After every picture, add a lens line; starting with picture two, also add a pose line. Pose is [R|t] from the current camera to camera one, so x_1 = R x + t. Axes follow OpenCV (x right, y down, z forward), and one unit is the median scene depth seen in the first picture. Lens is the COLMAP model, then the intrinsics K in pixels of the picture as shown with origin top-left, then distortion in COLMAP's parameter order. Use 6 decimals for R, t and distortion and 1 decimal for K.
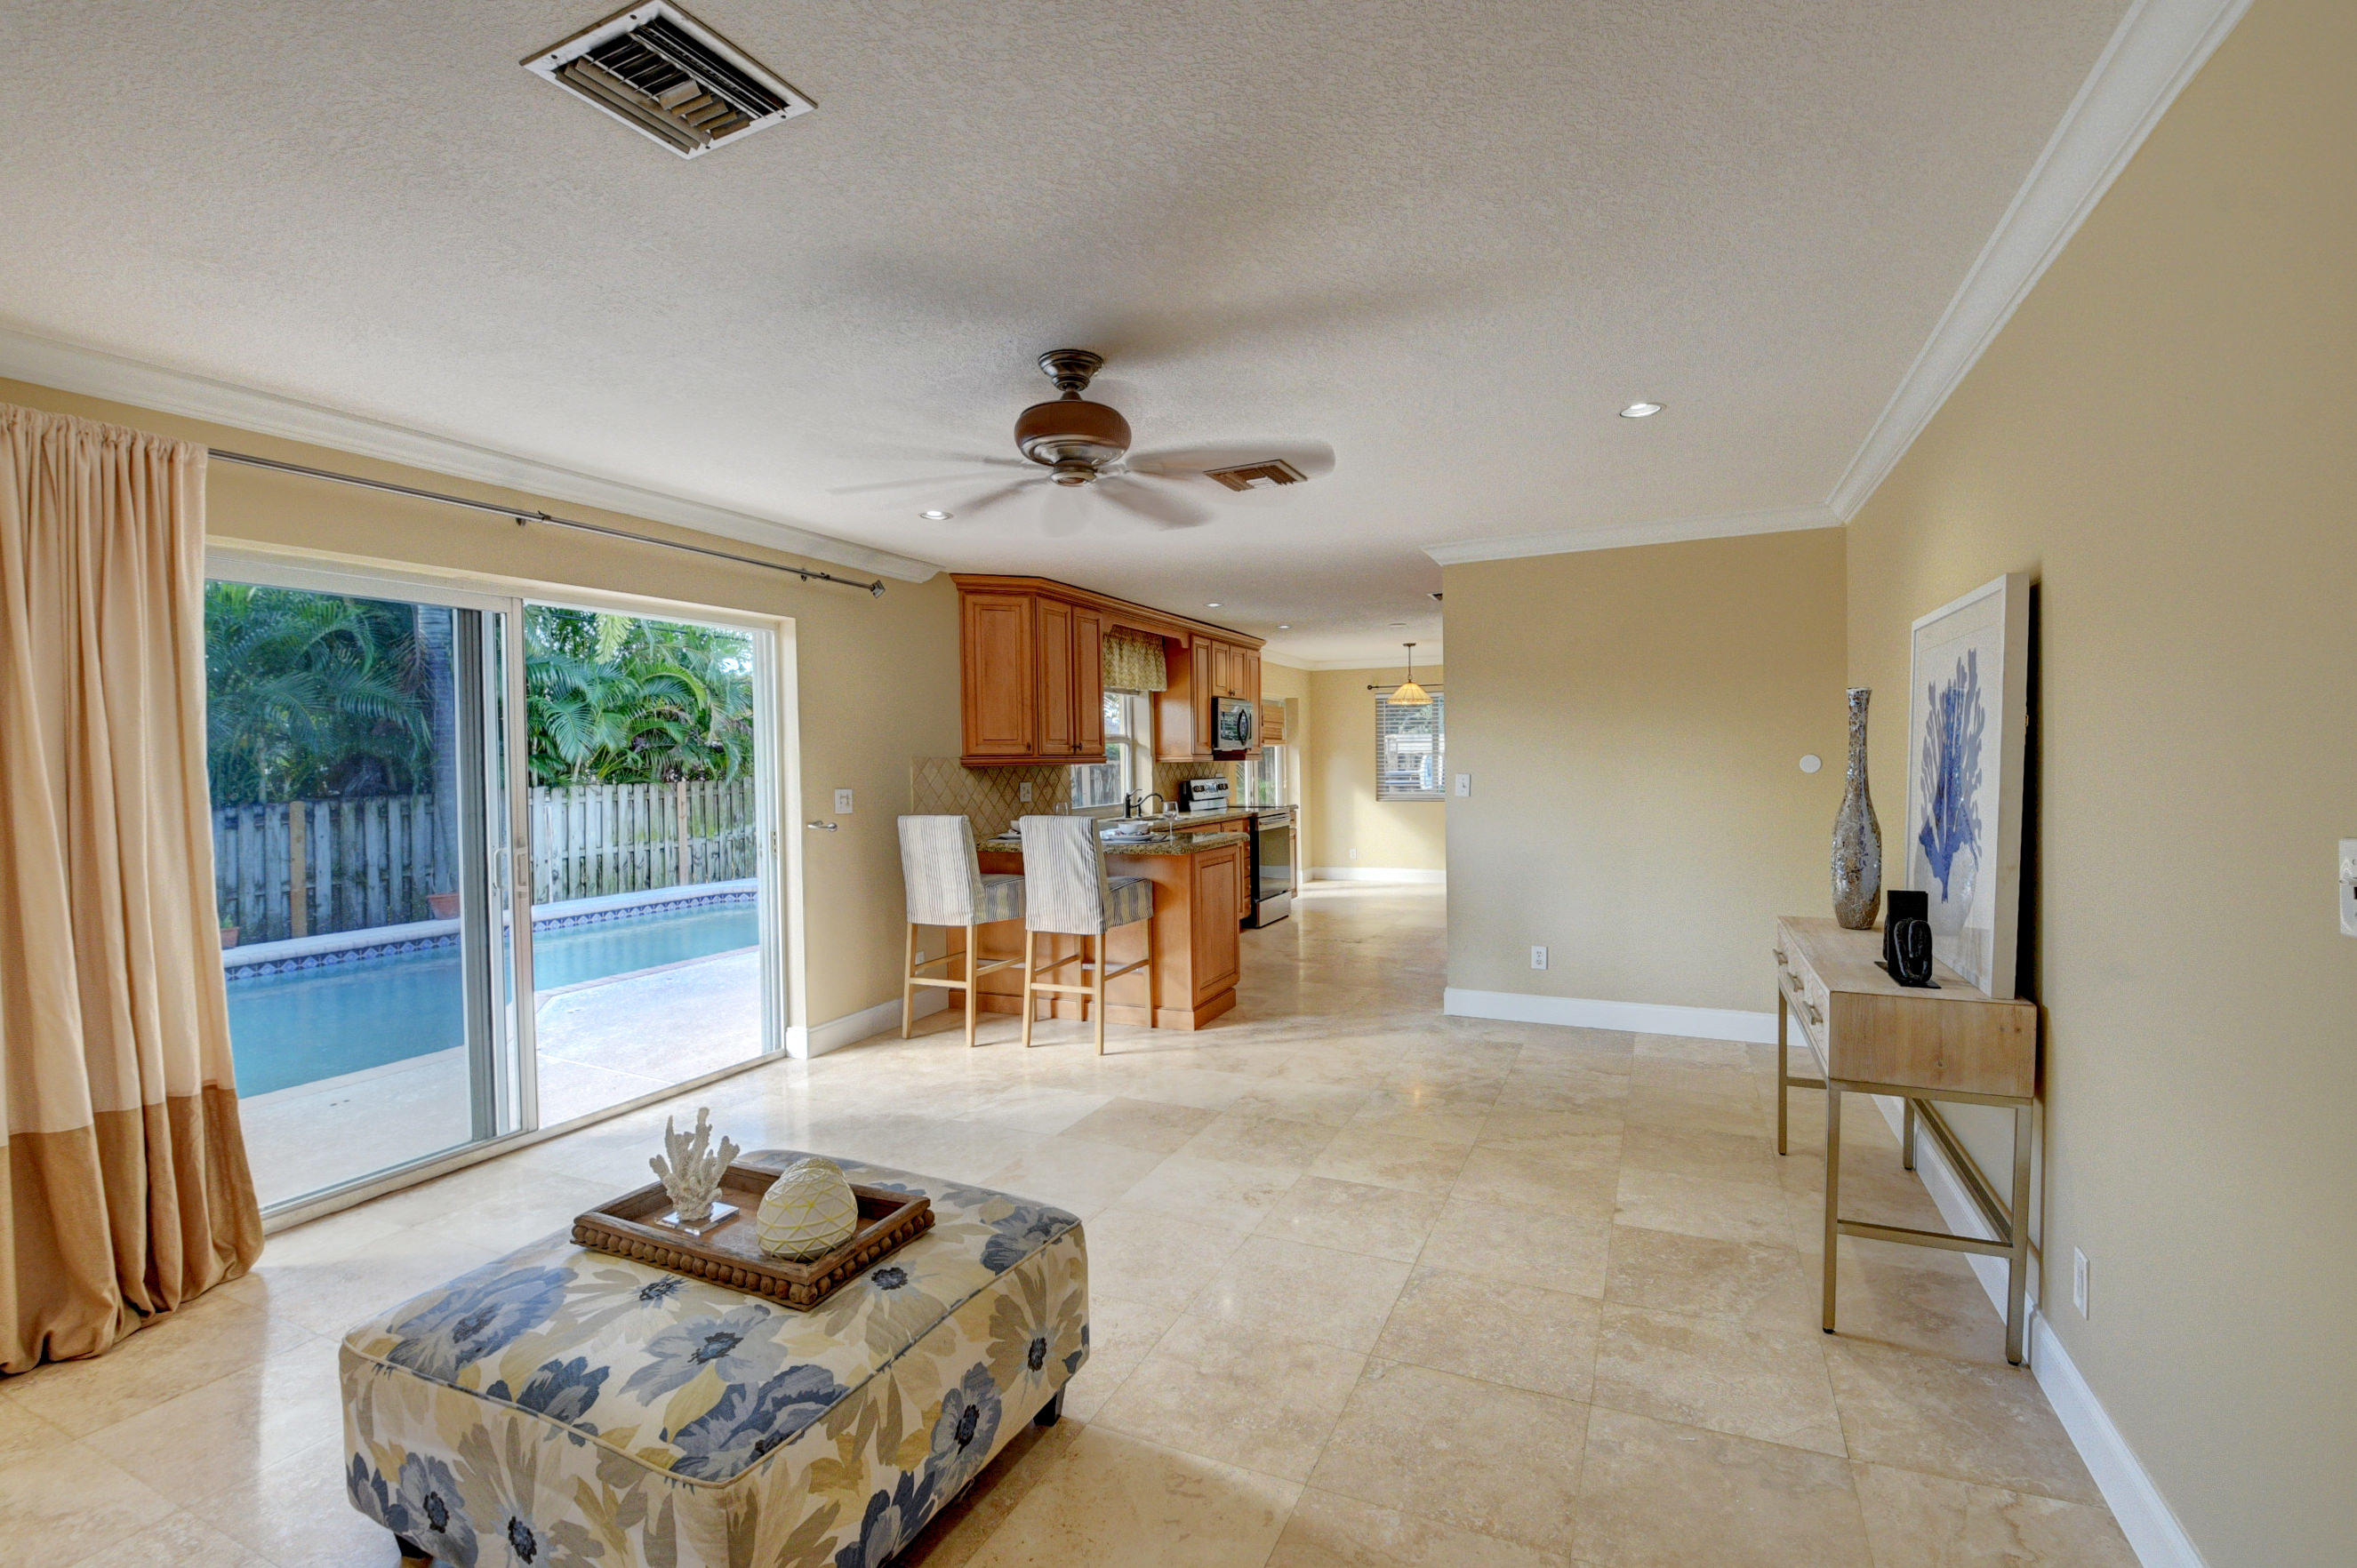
lens RADIAL K [[1053.4, 0, 1174.1], [0, 1053.4, 782.0], [0, 0, 1]] dist [0.013892, -0.026799]
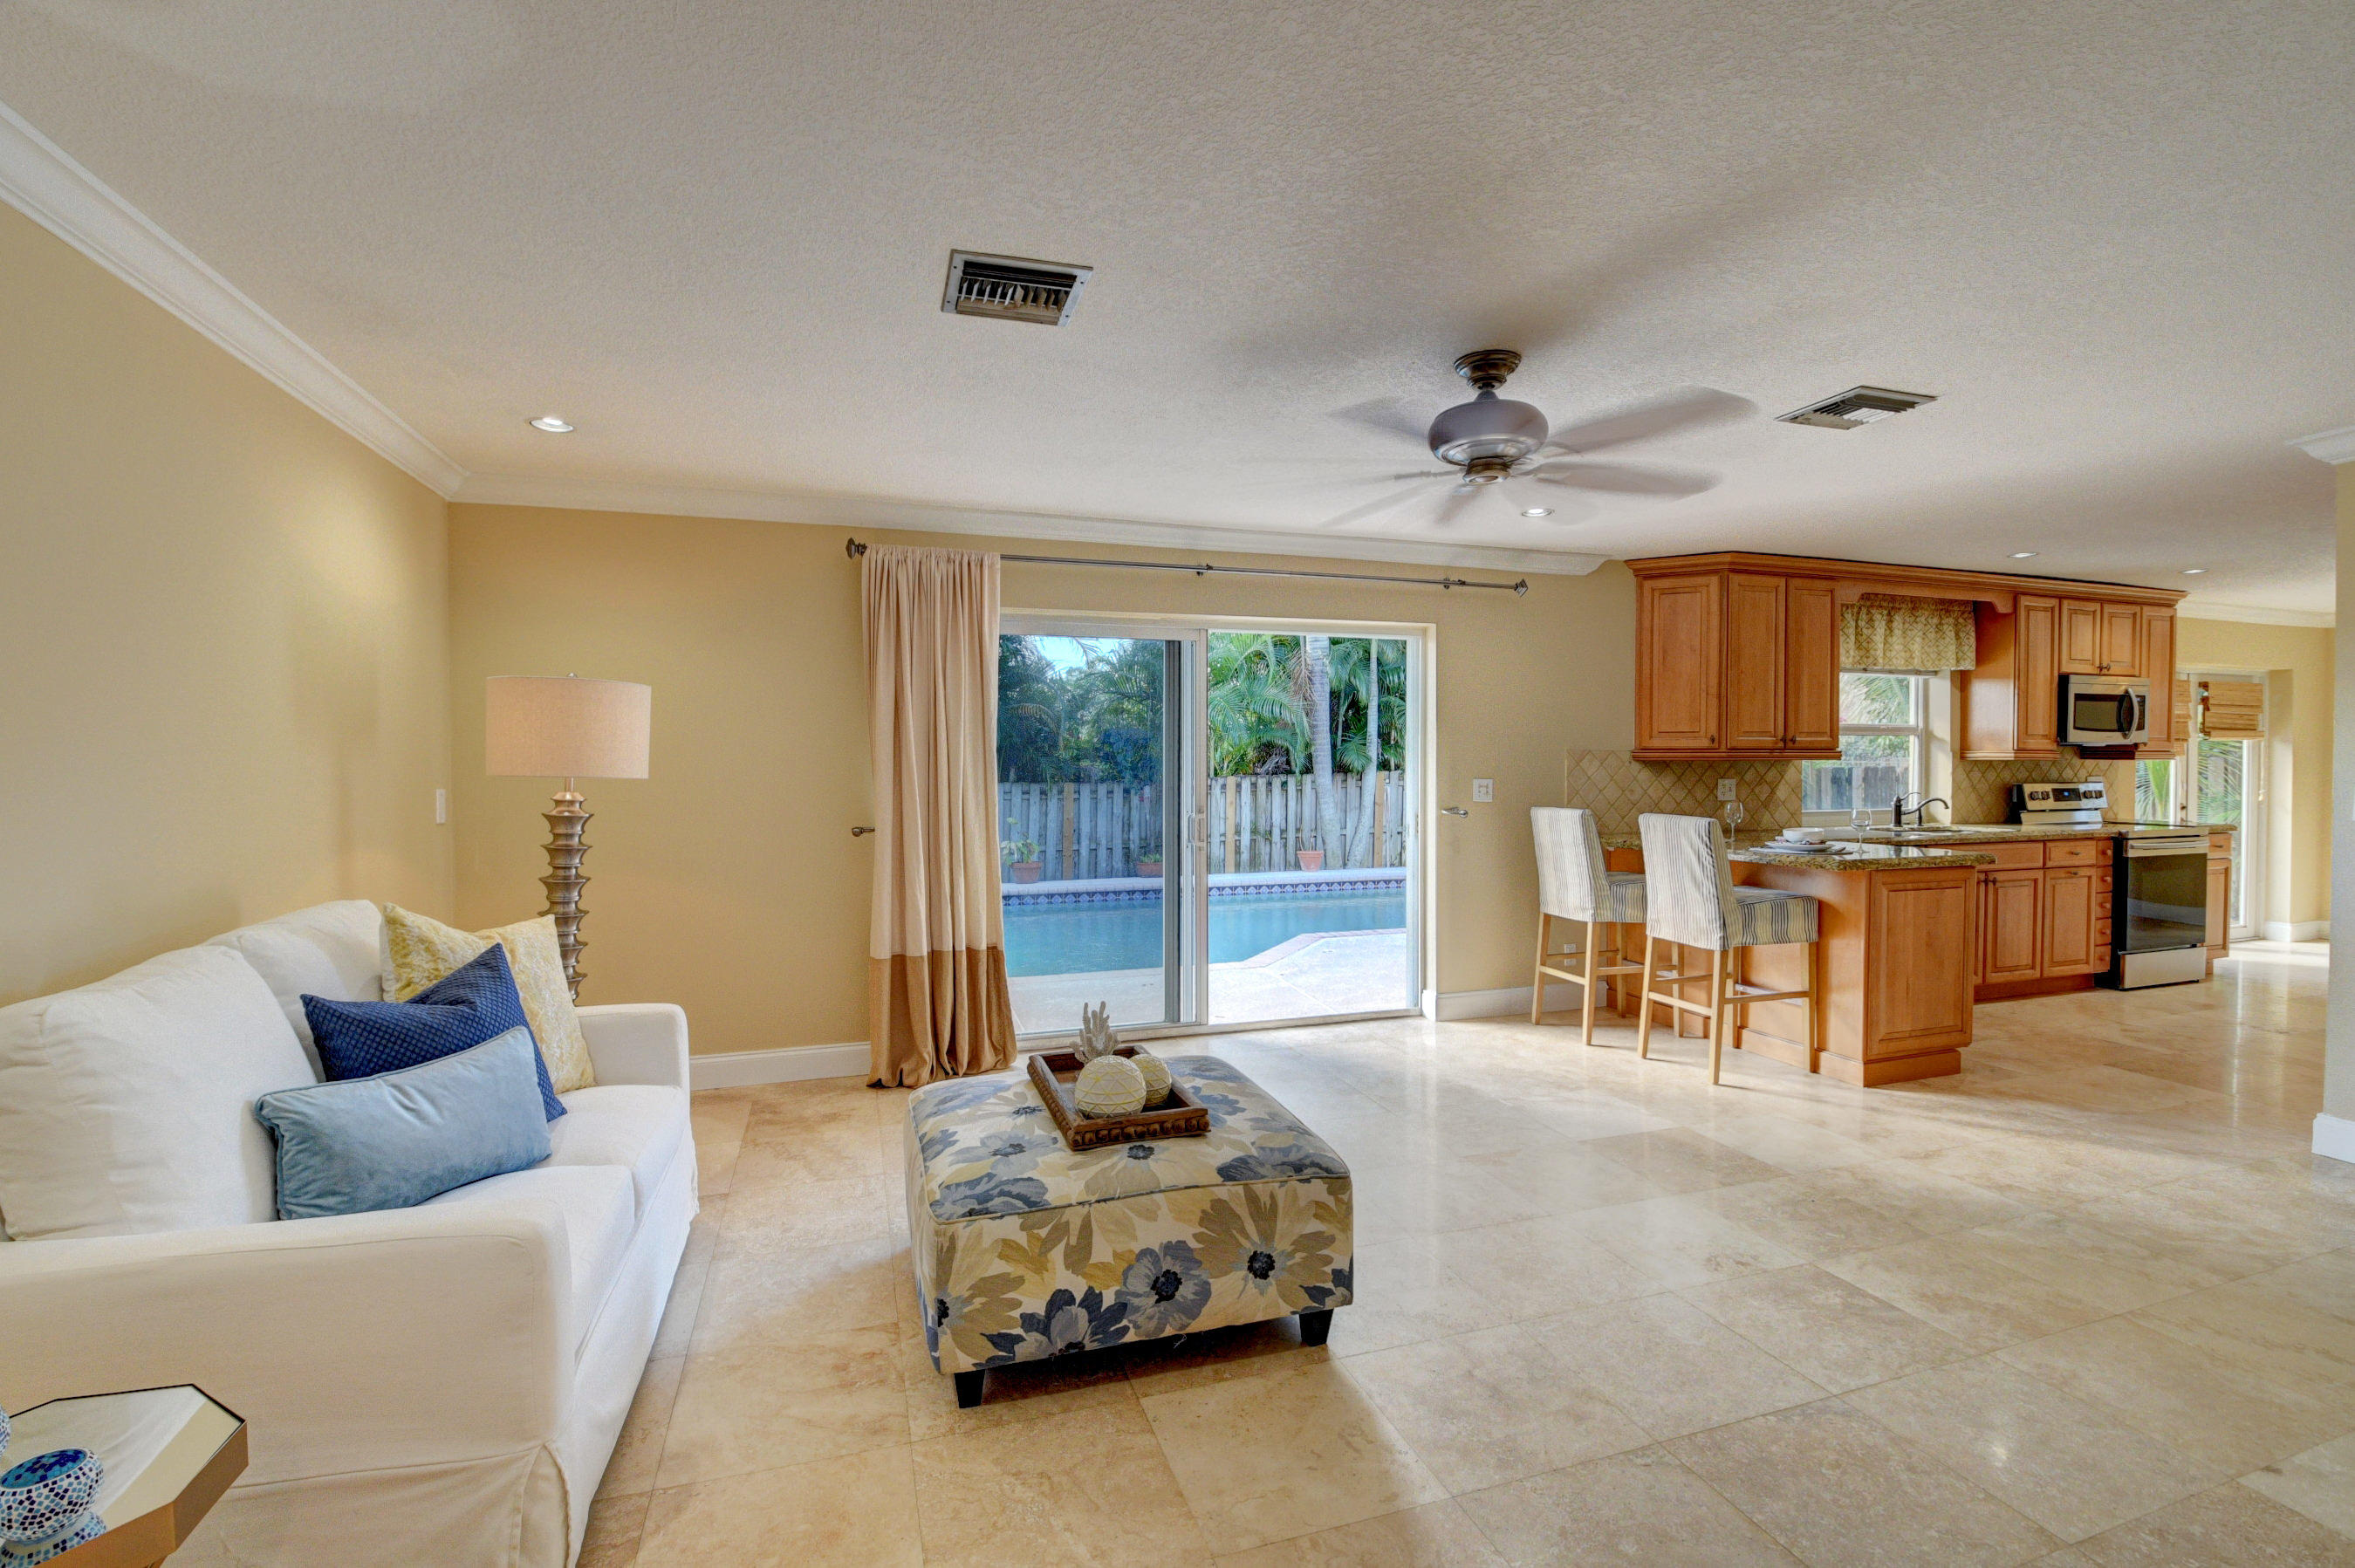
lens RADIAL K [[1030.4, 0, 1177.8], [0, 1030.4, 778.3], [0, 0, 1]] dist [0.025266, -0.035894]
pose [[0.680893, 0.031651, -0.731699, 0.236831], [-0.026572, 0.999476, 0.018507, -0.004997], [0.731901, 0.006841, 0.681377, 0.057413]]
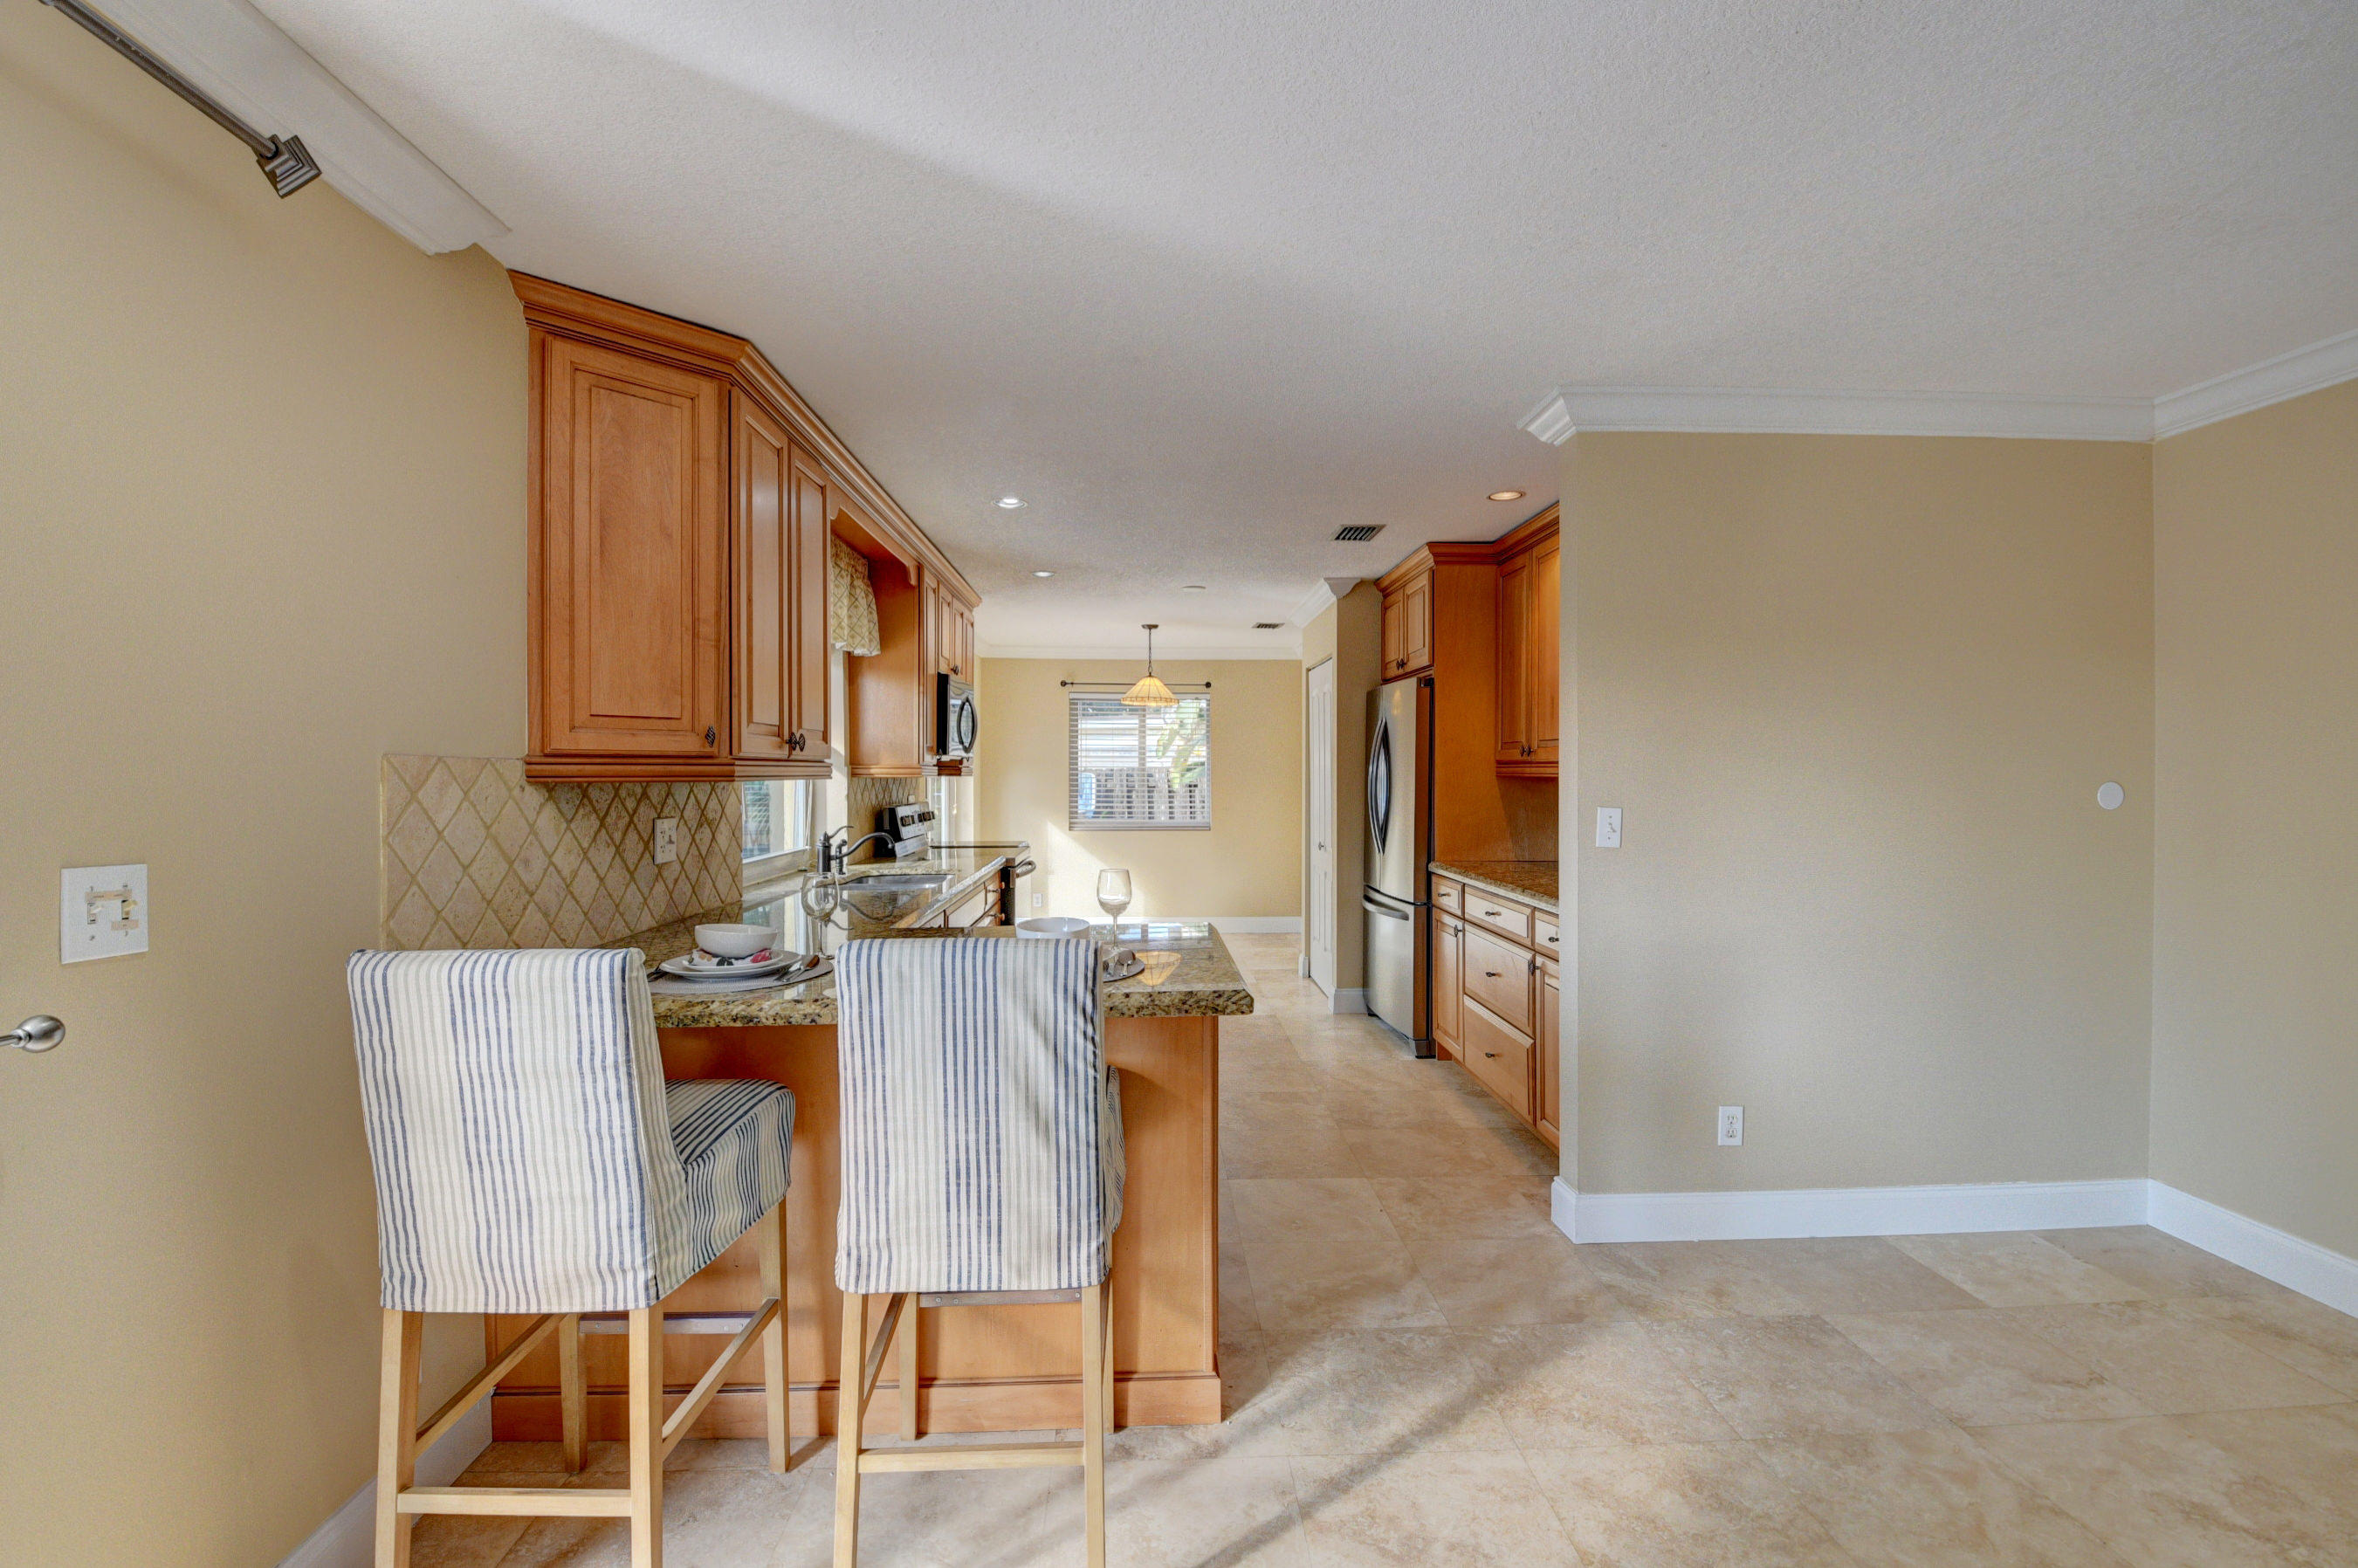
lens RADIAL K [[1038.0, 0, 1178.6], [0, 1038.0, 778.0], [0, 0, 1]] dist [0.010122, -0.024993]
pose [[0.887941, 0.014137, 0.459739, -0.188235], [-0.005078, 0.999768, -0.020934, -0.010825], [-0.459928, 0.016254, 0.887807, 0.634934]]
